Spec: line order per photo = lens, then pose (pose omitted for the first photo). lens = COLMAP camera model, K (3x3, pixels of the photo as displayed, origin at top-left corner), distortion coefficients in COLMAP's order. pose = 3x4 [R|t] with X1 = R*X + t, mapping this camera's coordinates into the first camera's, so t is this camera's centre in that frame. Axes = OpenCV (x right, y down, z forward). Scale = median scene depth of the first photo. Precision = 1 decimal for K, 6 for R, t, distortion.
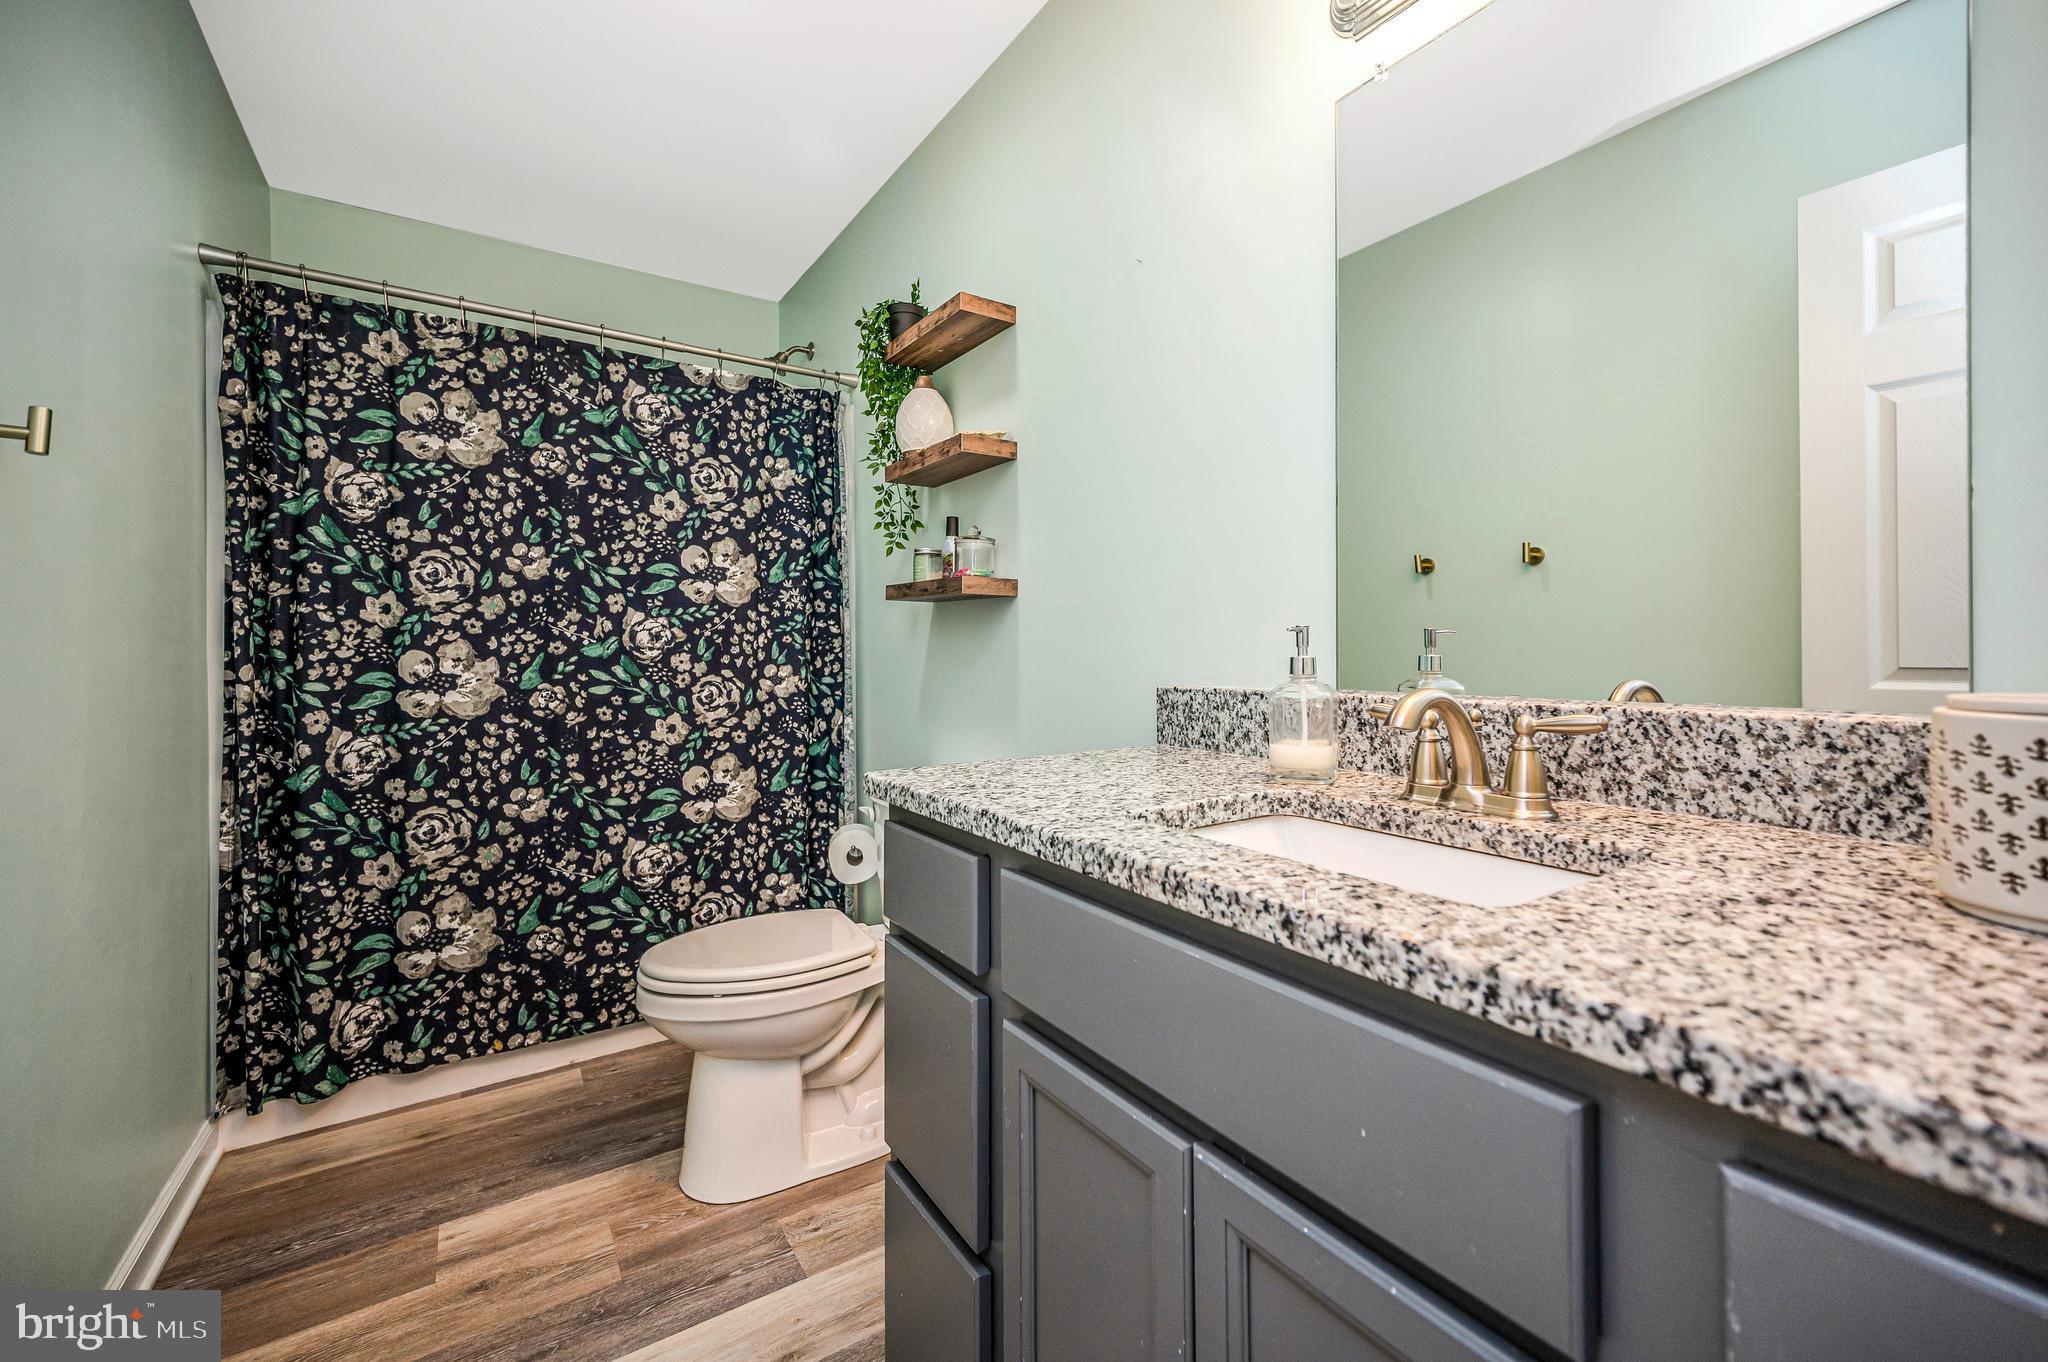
lens RADIAL K [[841.0, 0, 1031.8], [0, 841.0, 664.5], [0, 0, 1]] dist [0.001490, -0.000702]
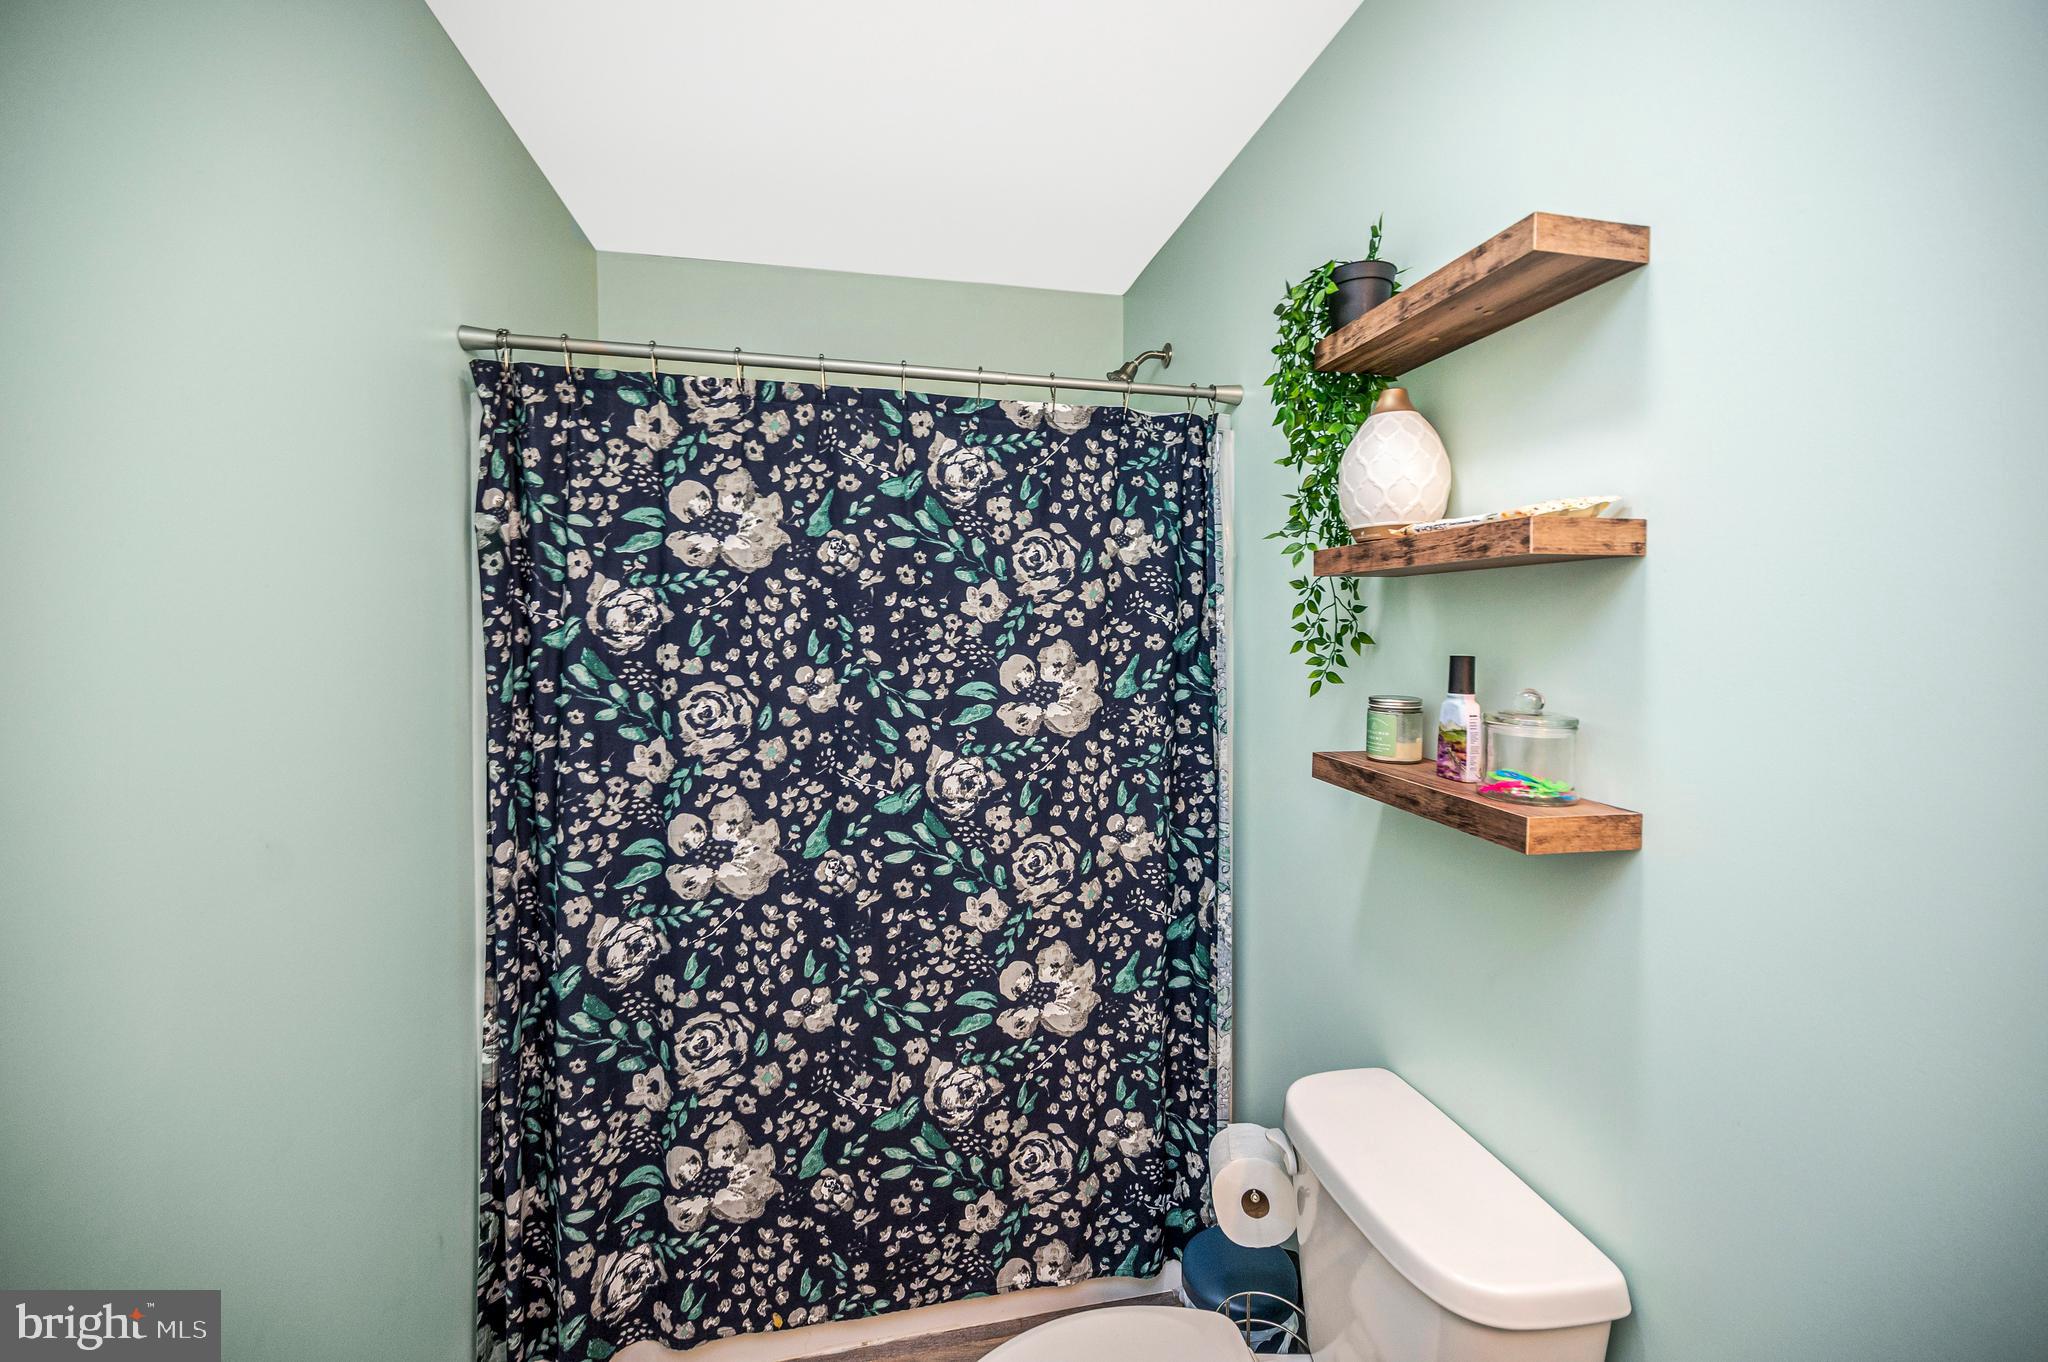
lens RADIAL K [[841.0, 0, 1031.7], [0, 841.0, 680.9], [0, 0, 1]] dist [0.001490, -0.000702]
pose [[0.929966, 0.020232, -0.367089, -0.138689], [-0.007435, 0.999315, 0.036242, -0.161753], [0.367571, -0.030974, 0.929479, 0.371785]]
